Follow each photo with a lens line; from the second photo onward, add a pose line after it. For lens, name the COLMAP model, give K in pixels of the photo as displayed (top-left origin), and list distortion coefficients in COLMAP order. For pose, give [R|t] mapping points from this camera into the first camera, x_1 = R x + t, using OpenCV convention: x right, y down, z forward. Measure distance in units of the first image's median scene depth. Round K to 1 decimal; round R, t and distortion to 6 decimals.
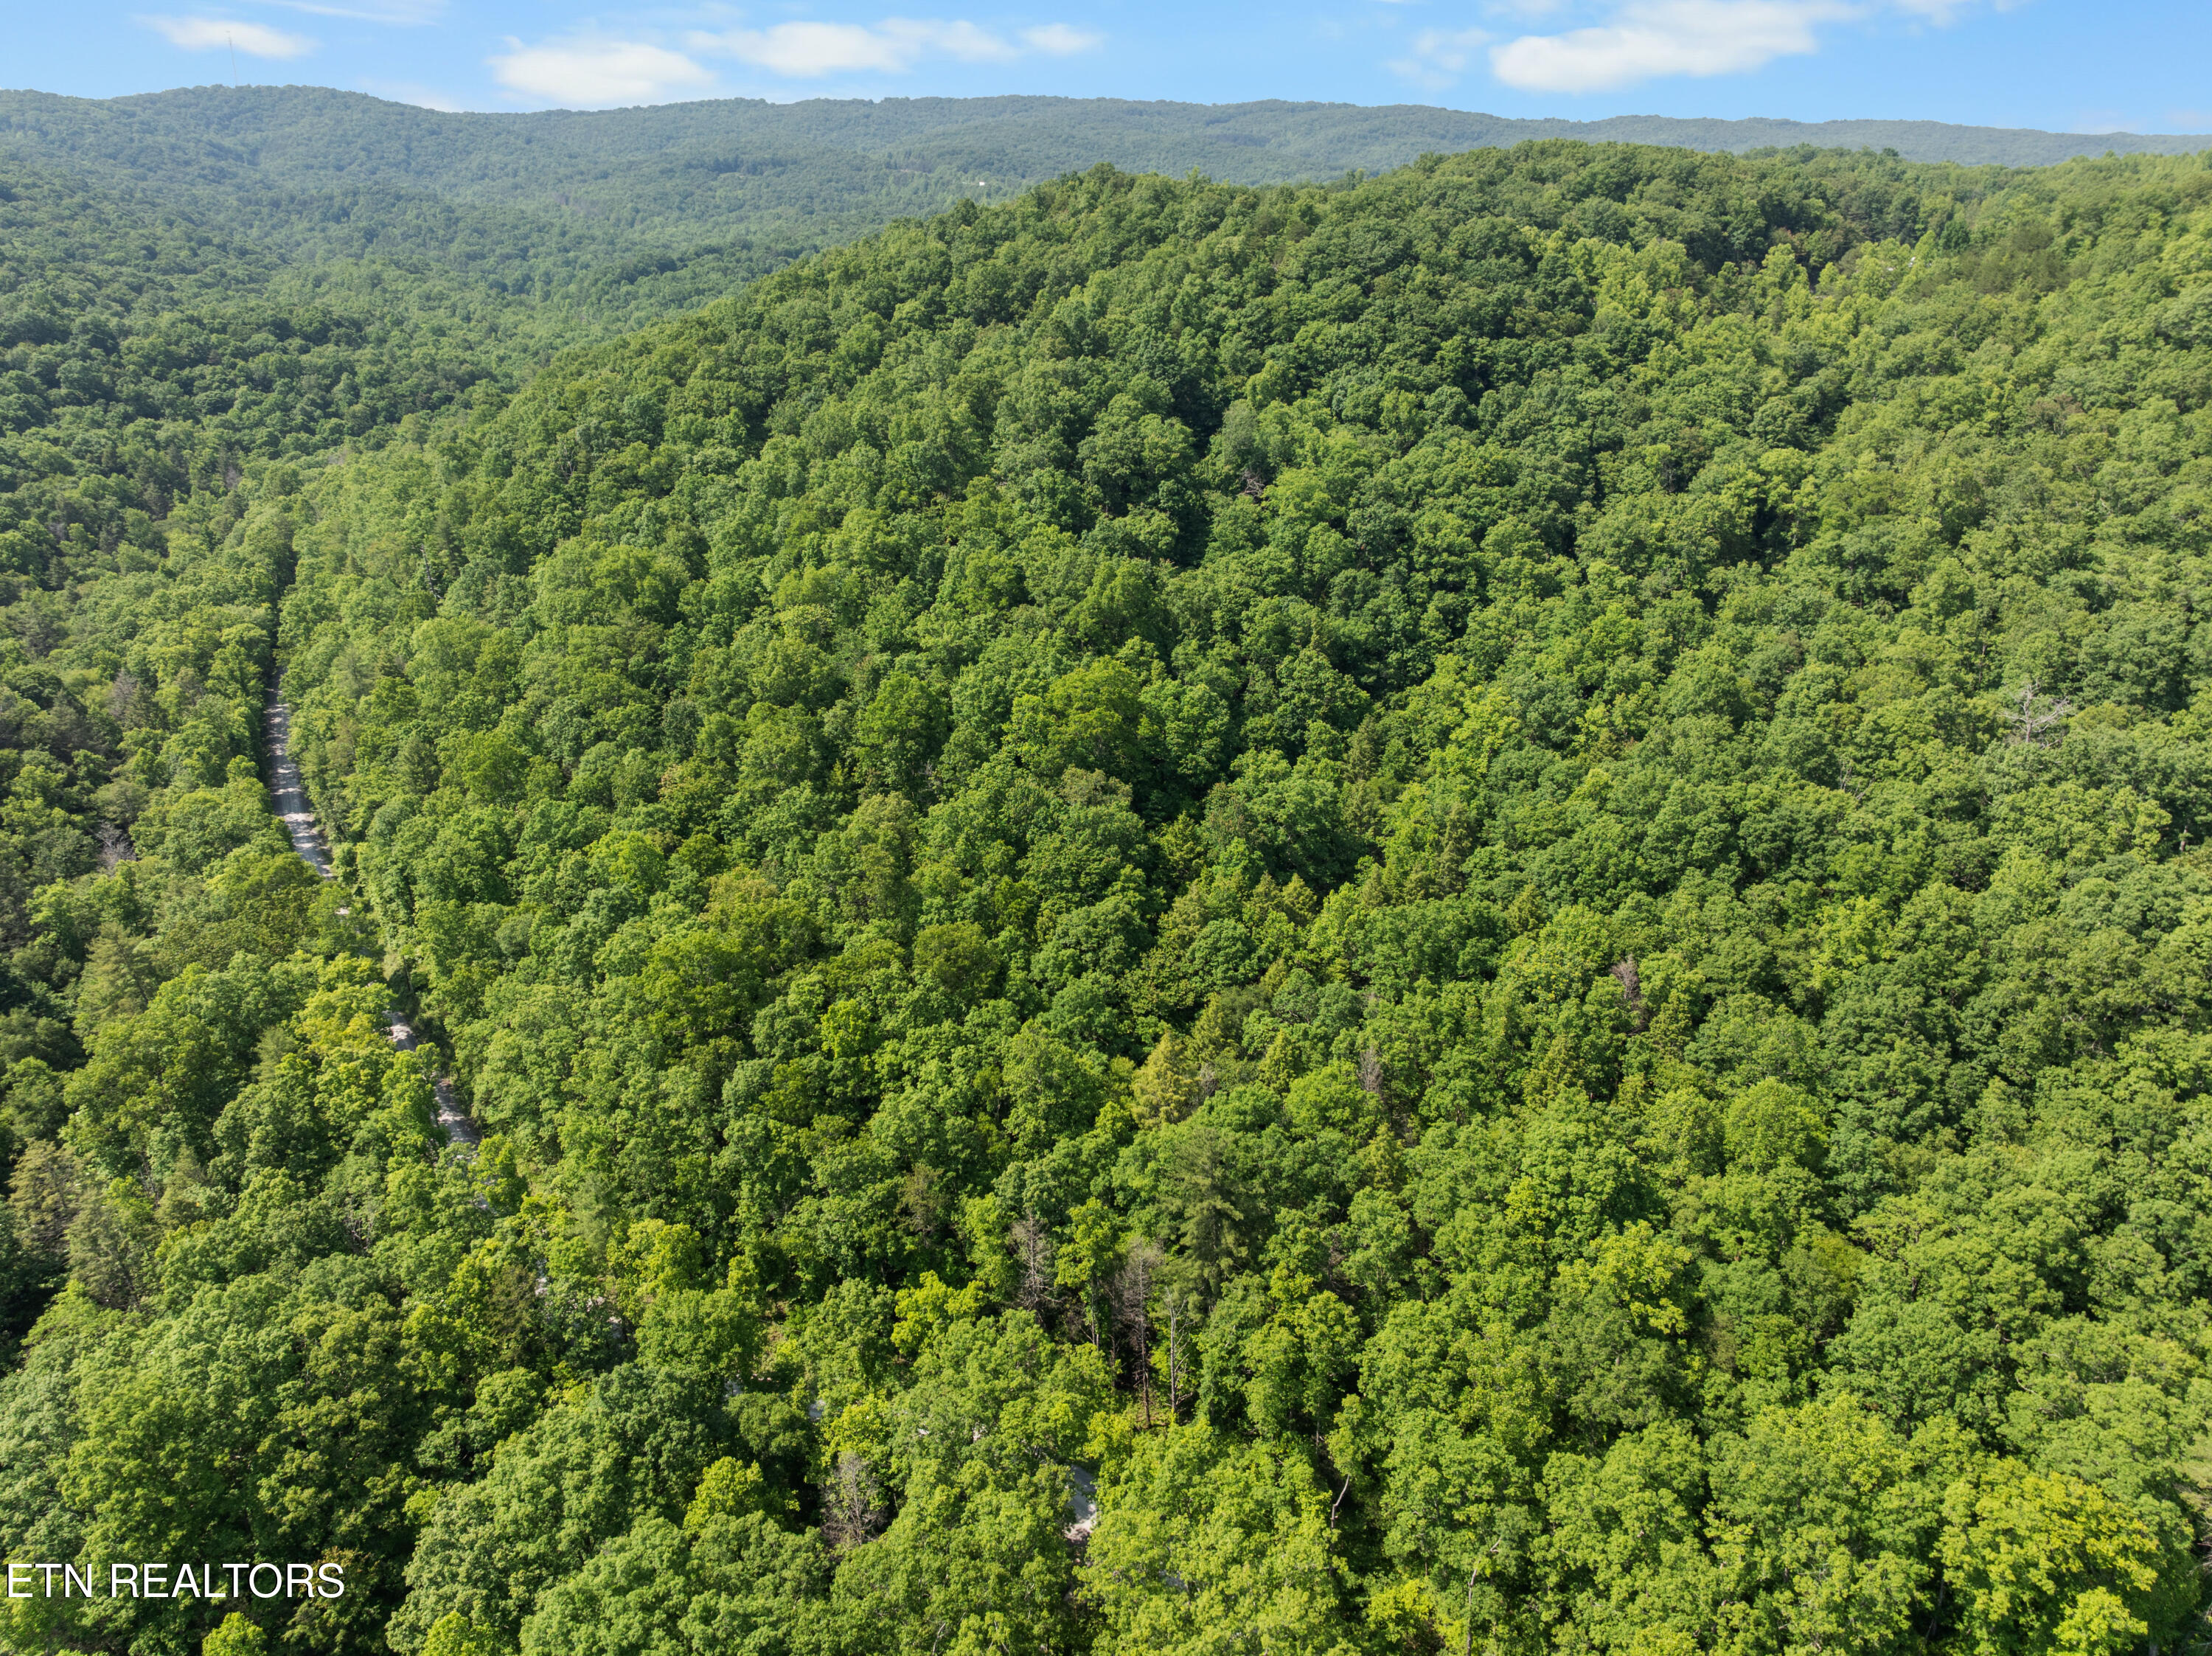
lens RADIAL K [[1556.1, 0, 1112.3], [0, 1556.1, 825.7], [0, 0, 1]] dist [-0.039079, -0.004968]
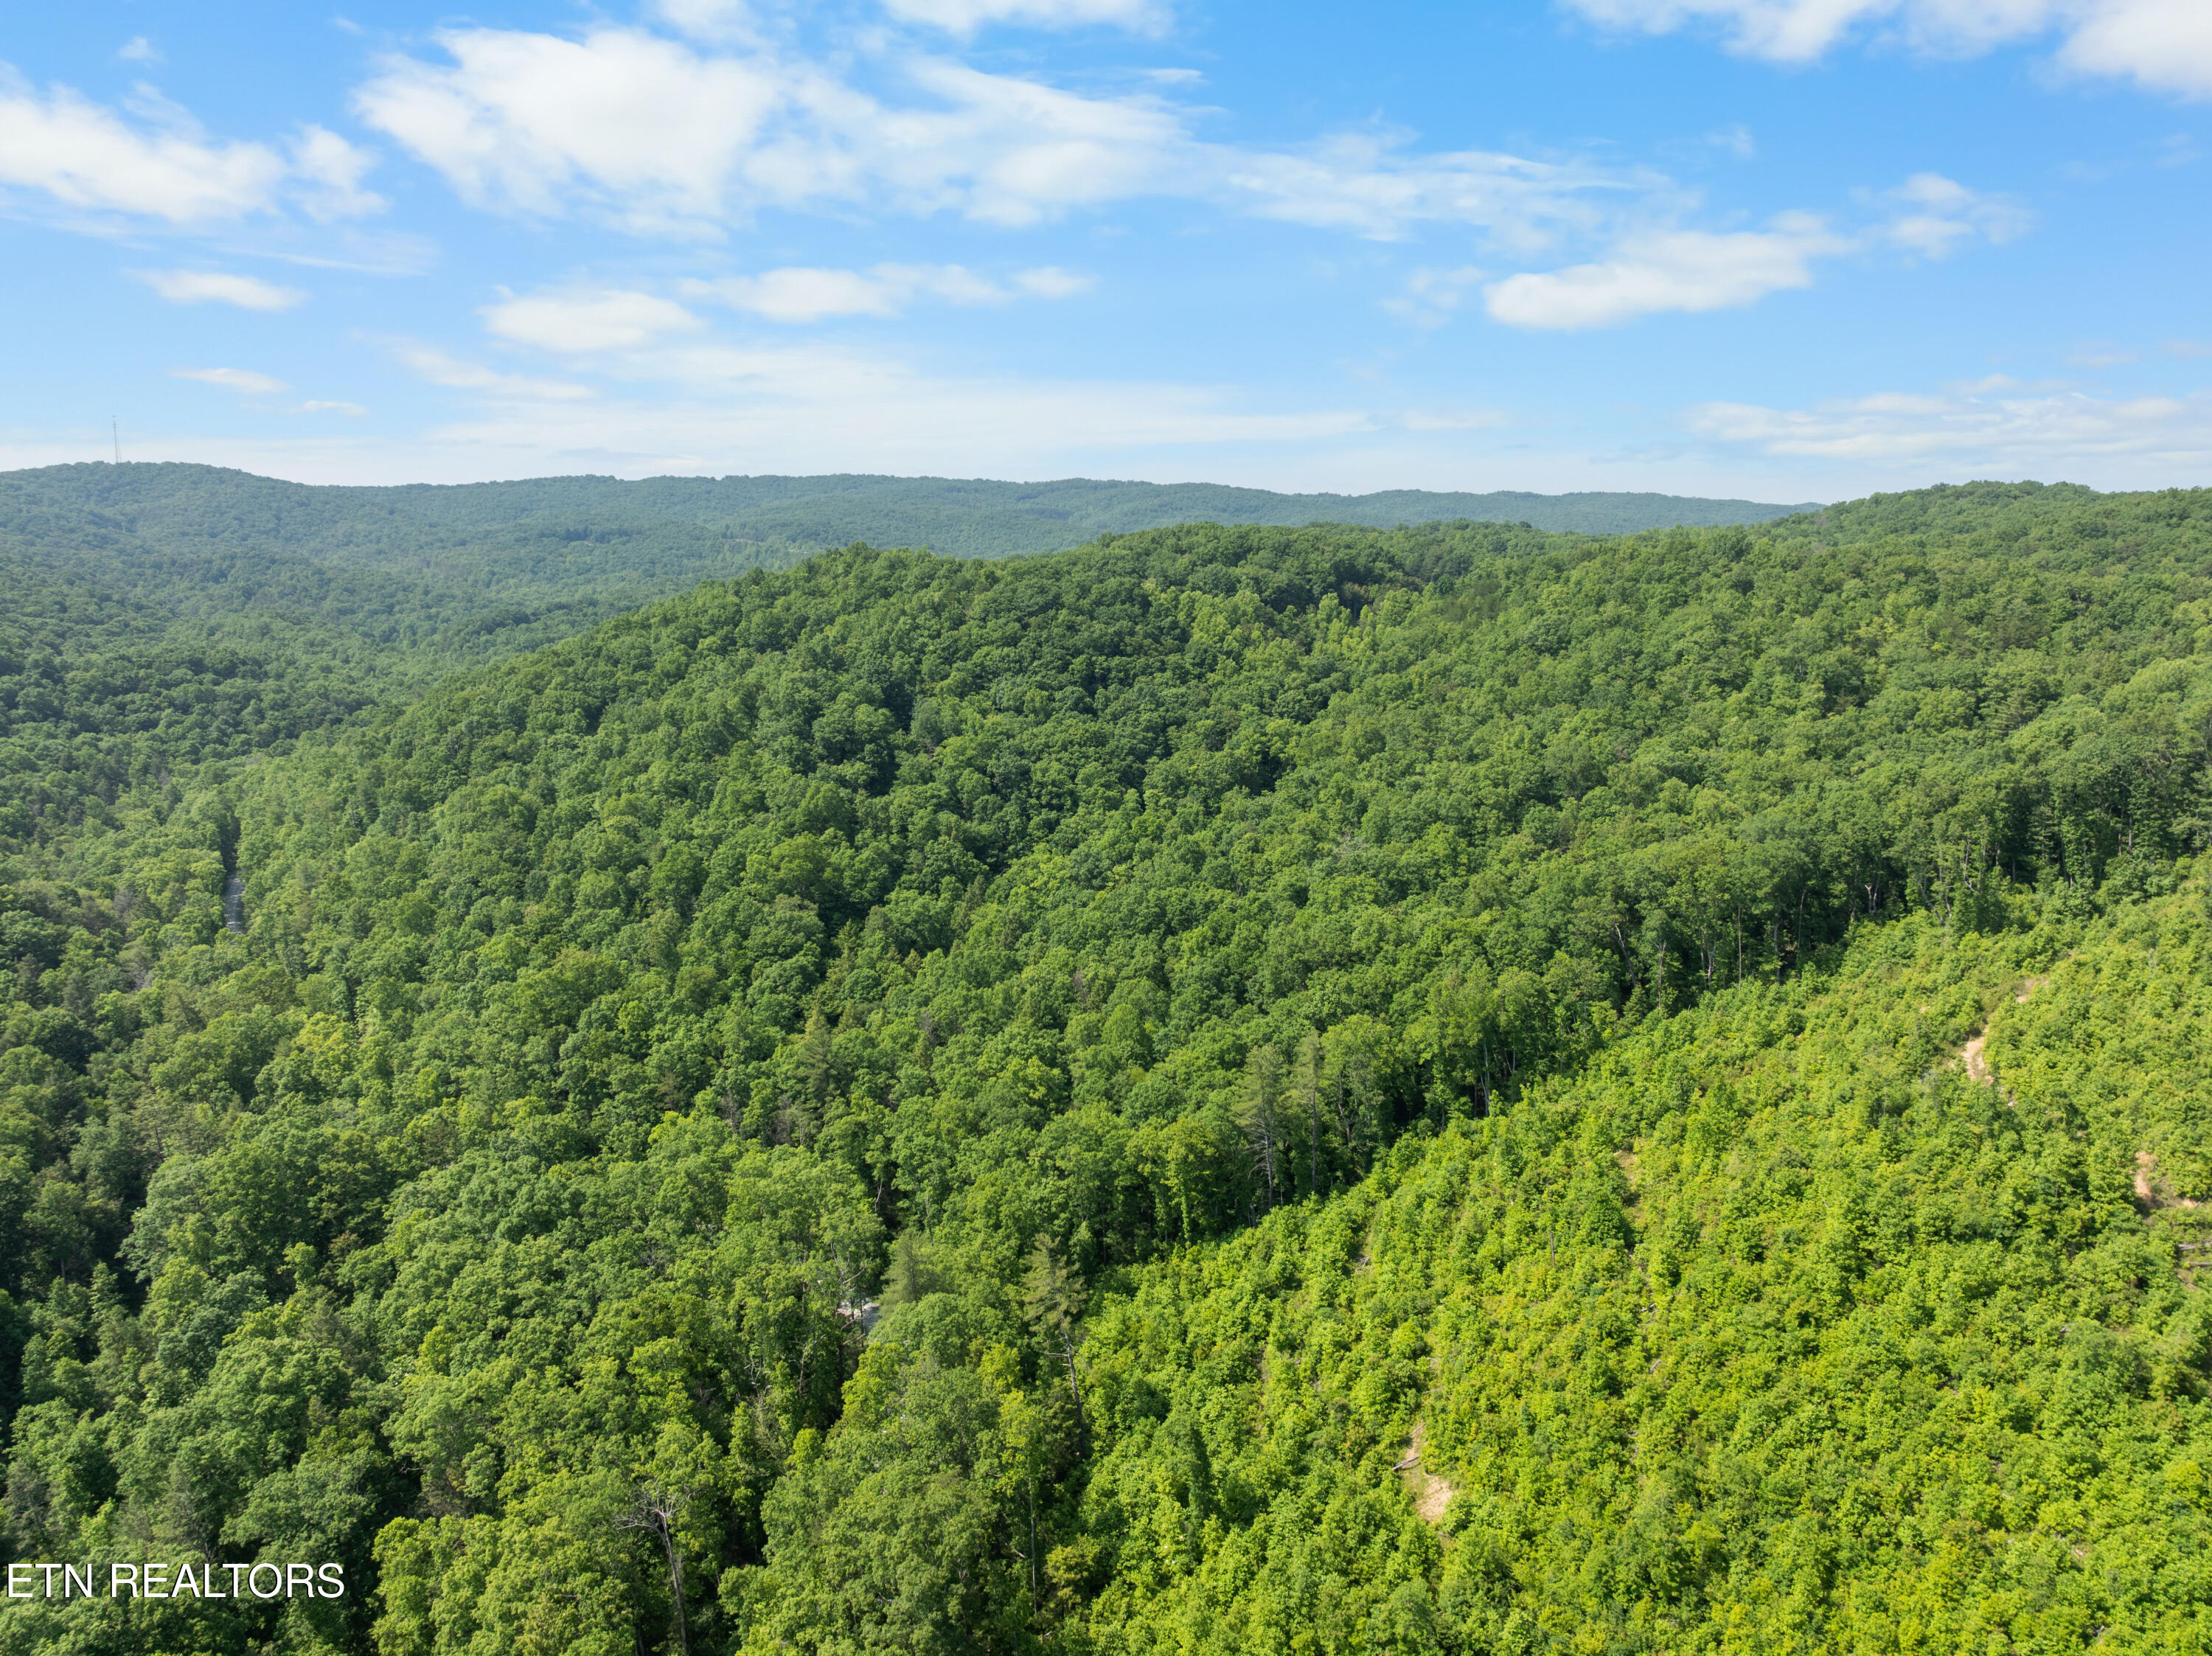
lens RADIAL K [[1554.3, 0, 1112.4], [0, 1554.3, 825.3], [0, 0, 1]] dist [-0.024934, -0.035489]
pose [[0.994808, -0.017640, 0.100233, 0.112285], [0.038857, 0.976088, -0.213875, 0.180216], [-0.094063, 0.216659, 0.971705, -0.458206]]
